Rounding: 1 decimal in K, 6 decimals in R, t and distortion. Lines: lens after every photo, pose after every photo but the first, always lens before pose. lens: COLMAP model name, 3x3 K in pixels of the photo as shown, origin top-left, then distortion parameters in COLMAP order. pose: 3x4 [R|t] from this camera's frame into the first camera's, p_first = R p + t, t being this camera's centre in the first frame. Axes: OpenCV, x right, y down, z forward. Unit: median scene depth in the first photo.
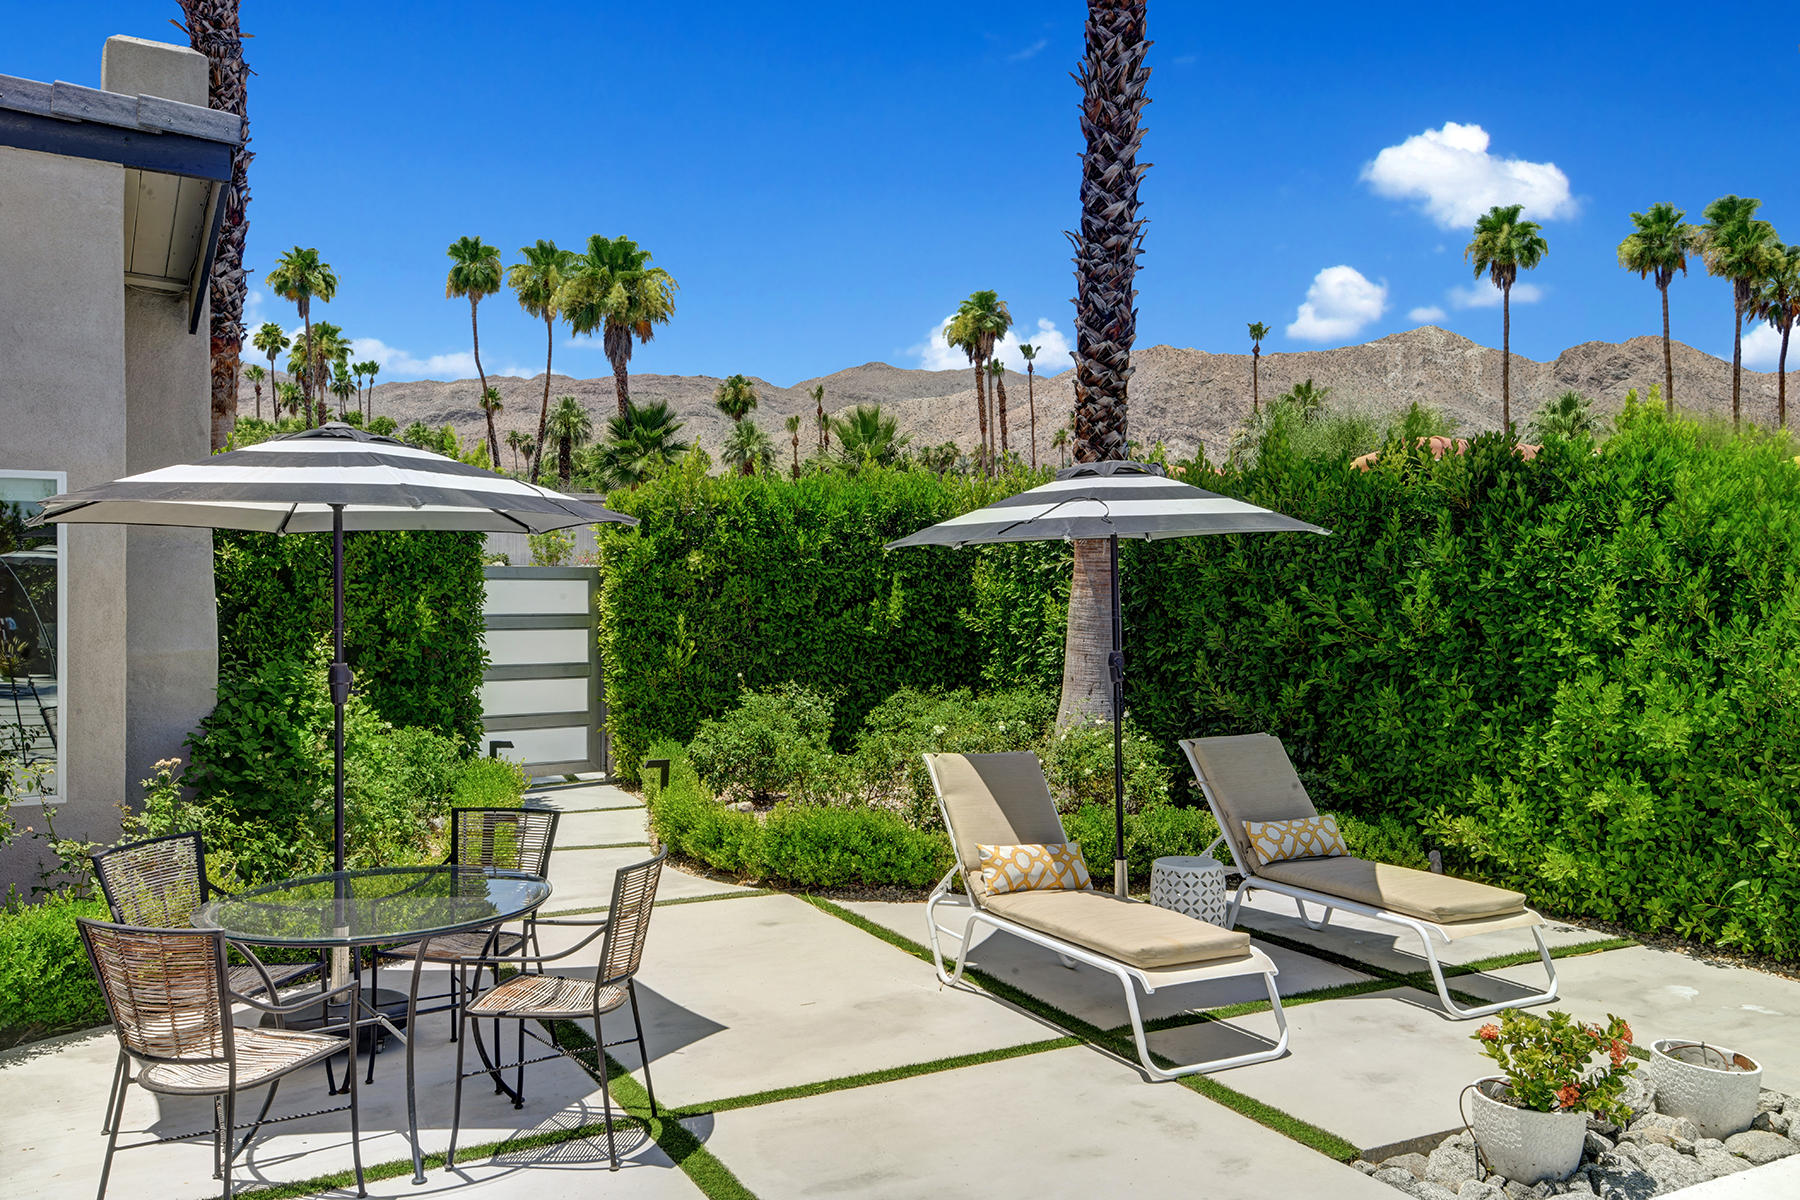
lens RADIAL K [[1420.1, 0, 900.0], [0, 1420.1, 600.0], [0, 0, 1]] dist [0.048176, -0.038846]
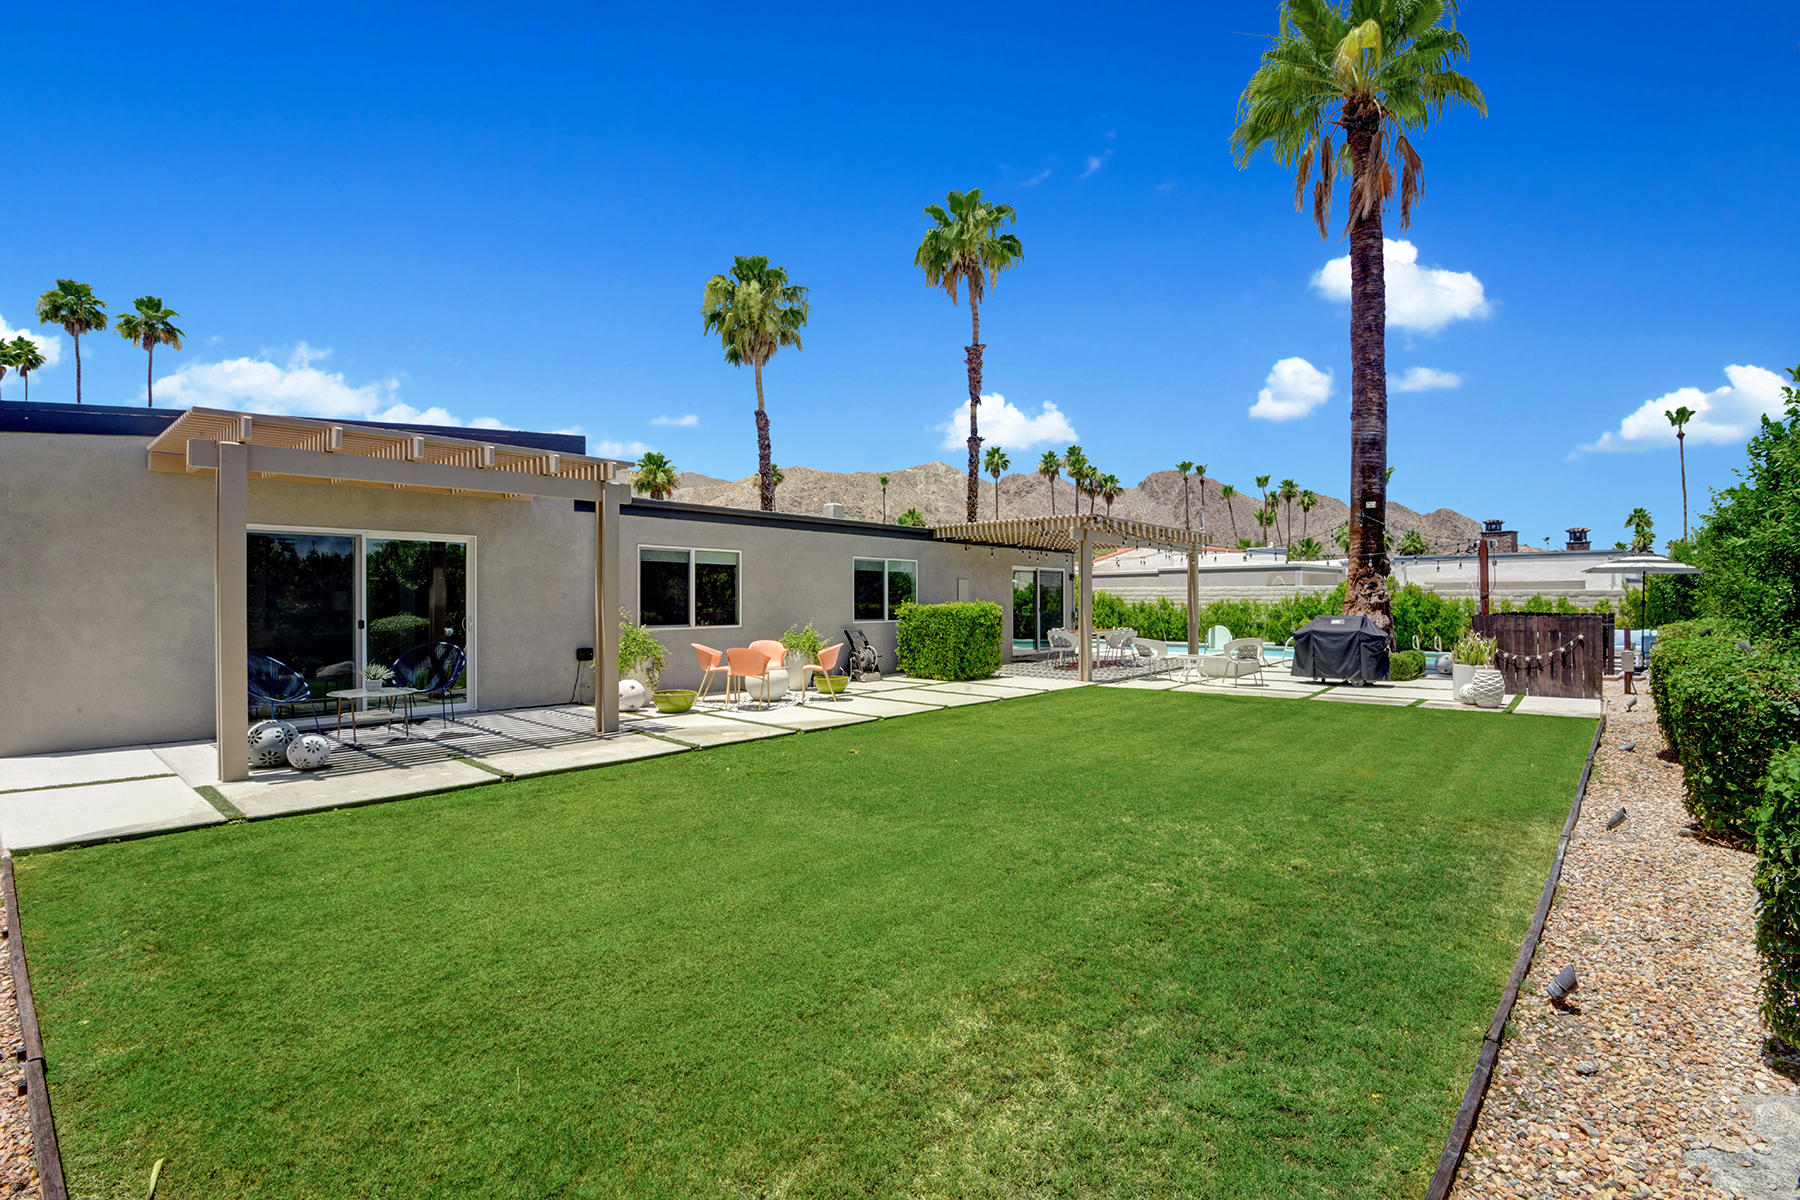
lens RADIAL K [[836.5, 0, 920.9], [0, 836.5, 596.4], [0, 0, 1]] dist [0.015750, -0.036180]
pose [[0.944359, -0.013781, 0.328628, -0.918680], [0.019513, 0.999709, -0.014151, 0.037589], [-0.328338, 0.019776, 0.944353, -1.661514]]
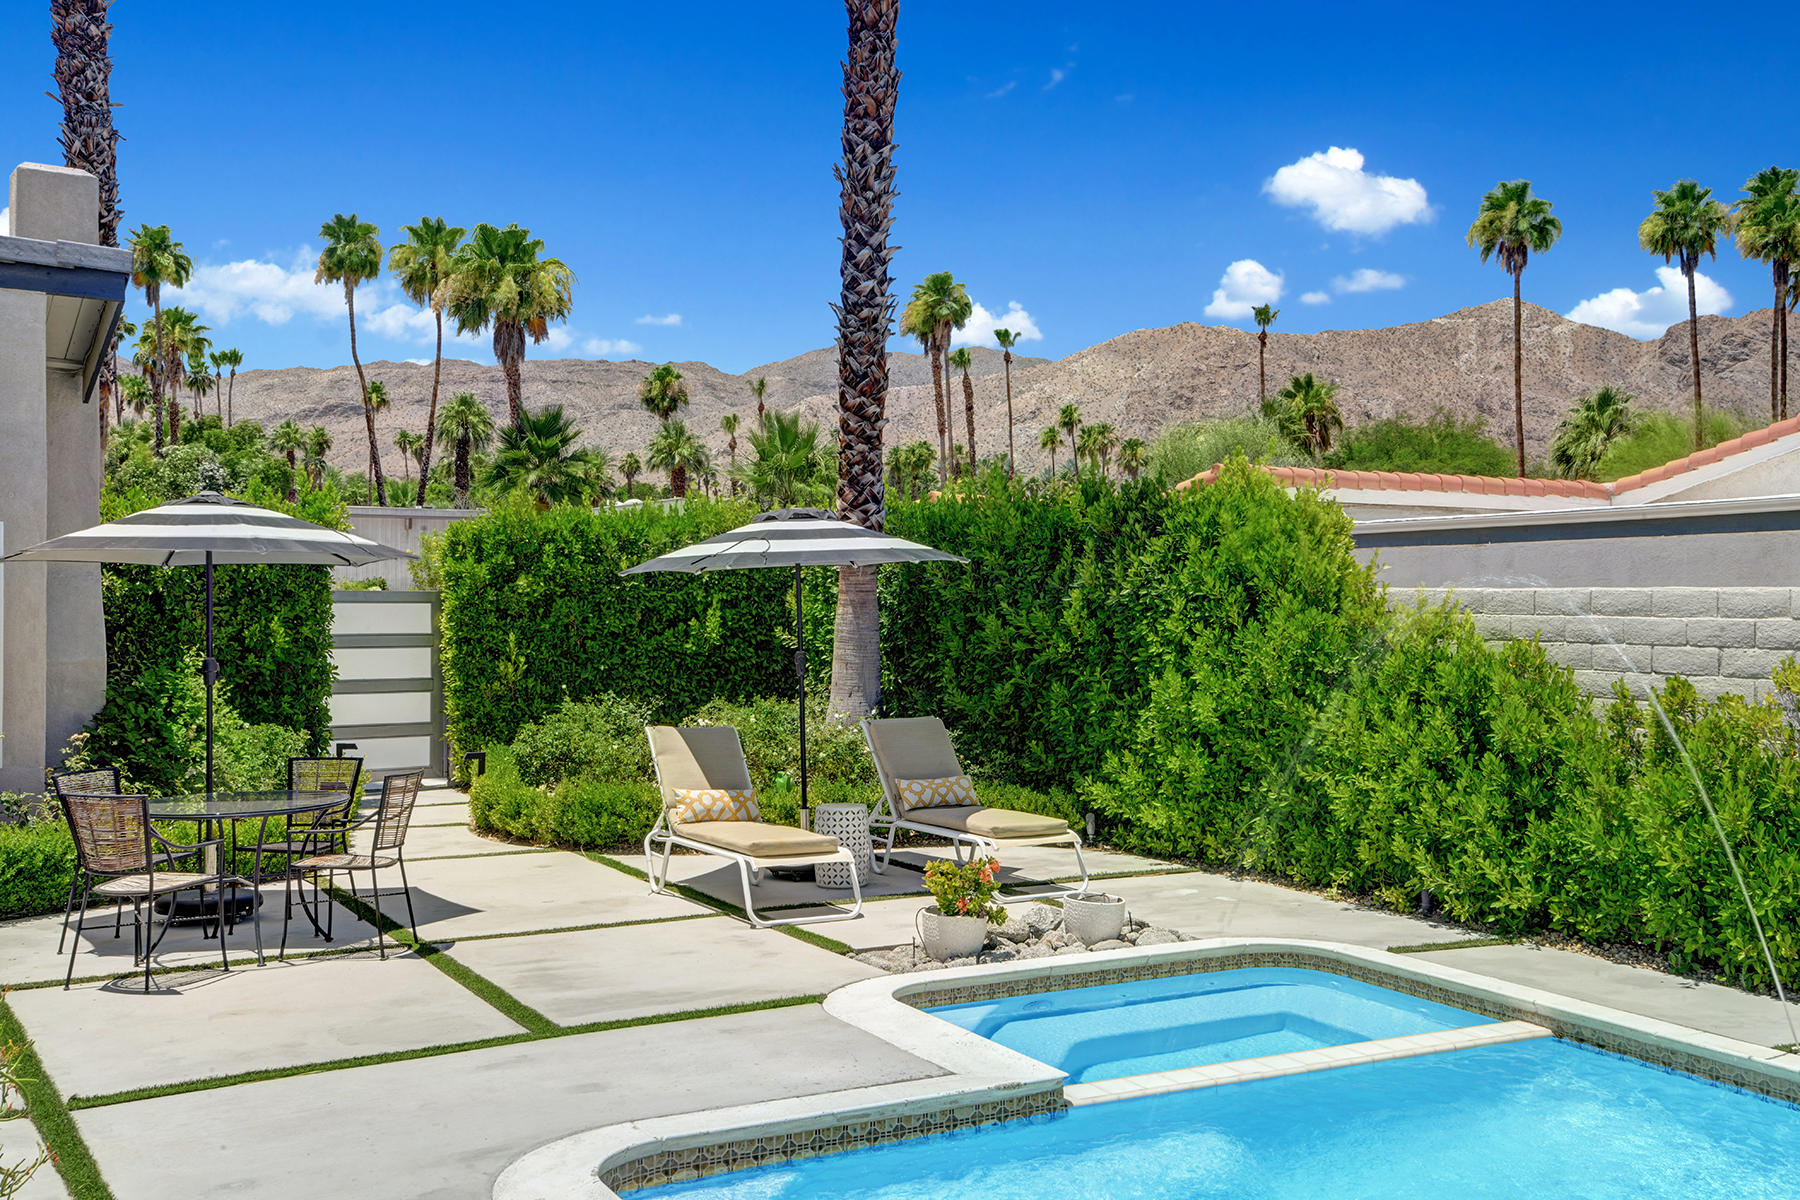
lens RADIAL K [[1724.4, 0, 900.0], [0, 1724.4, 600.0], [0, 0, 1]] dist [0.055897, -0.018628]
pose [[0.999903, -0.005450, 0.012847, 0.125937], [0.005676, 0.999829, -0.017594, 0.009404], [-0.012749, 0.017665, 0.999763, -0.341321]]
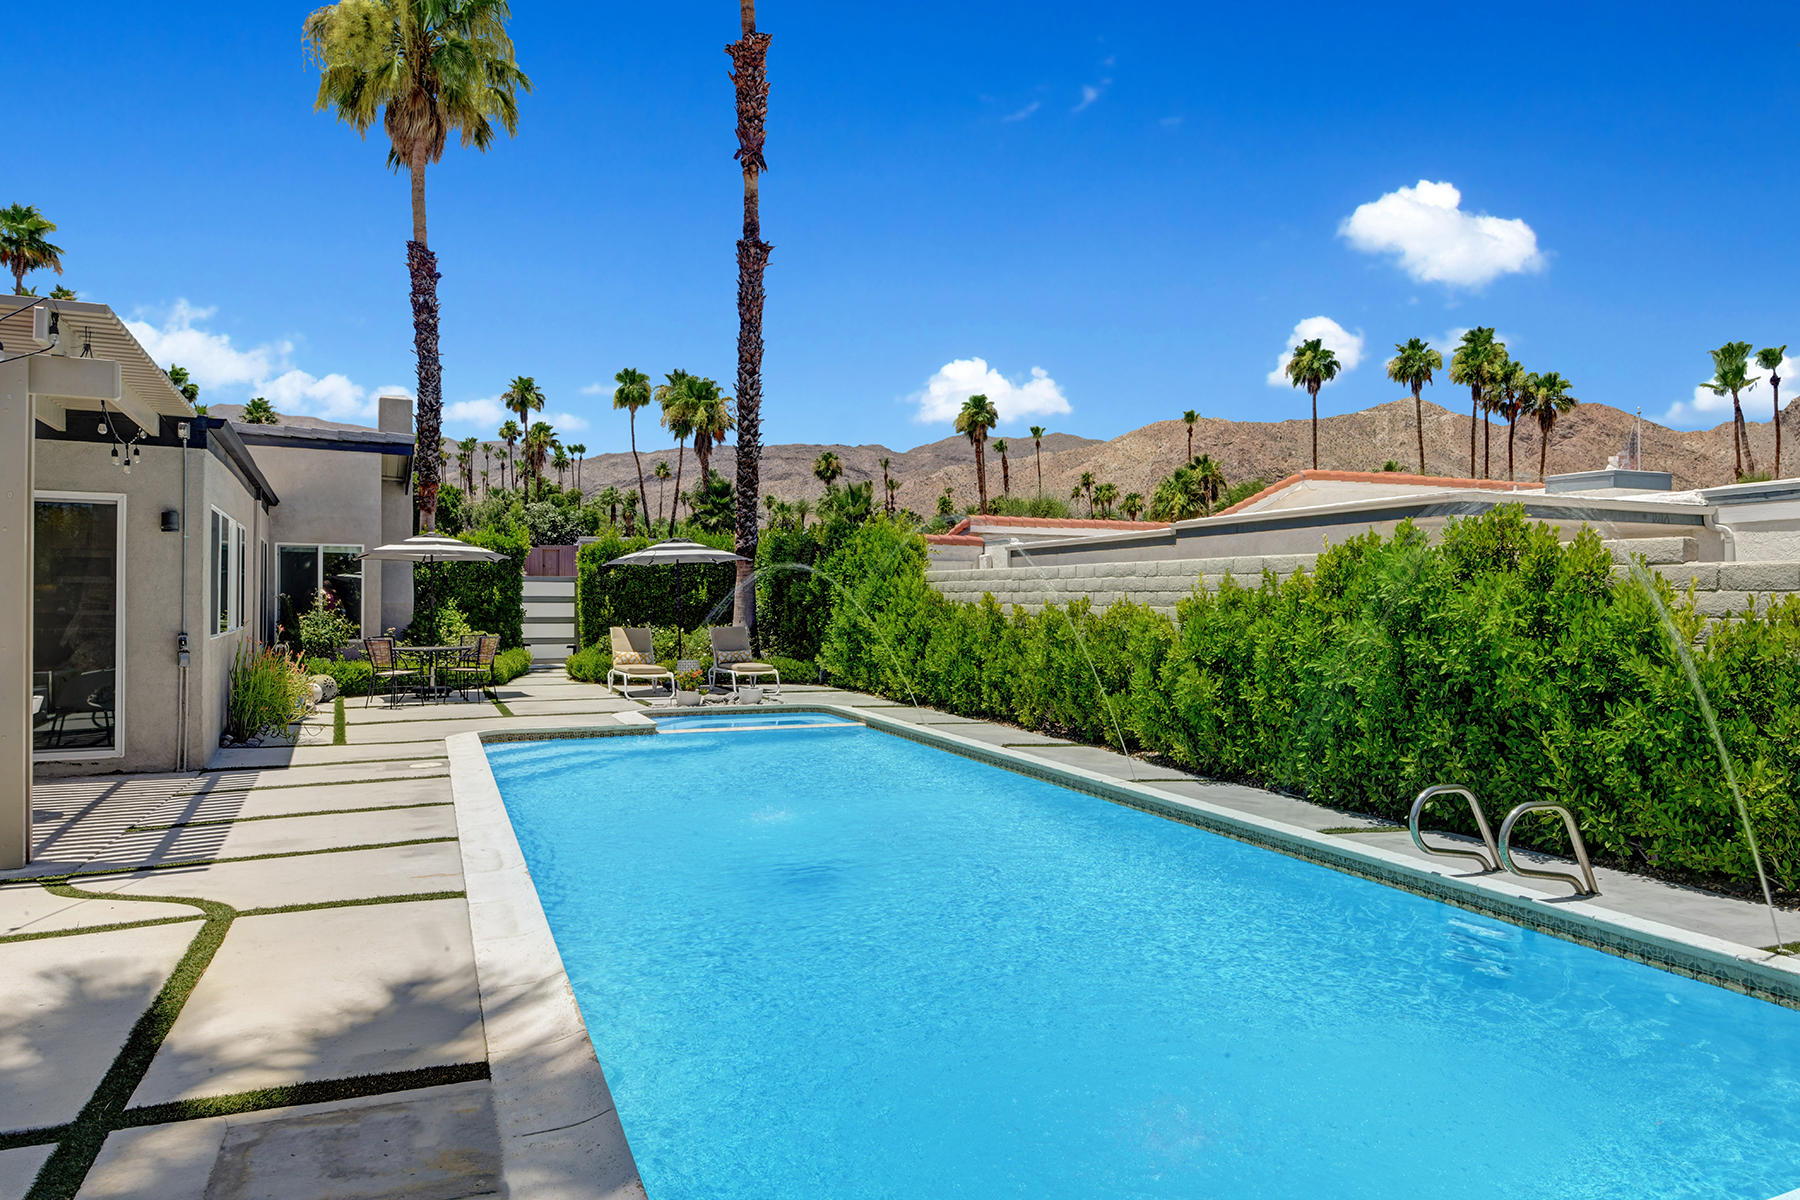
lens RADIAL K [[1109.2, 0, 900.0], [0, 1109.2, 600.0], [0, 0, 1]] dist [0.011505, -0.000047]
pose [[0.996384, -0.003029, -0.084912, 0.479806], [0.001759, 0.999885, -0.015035, 0.044518], [0.084947, 0.014832, 0.996275, -0.800683]]
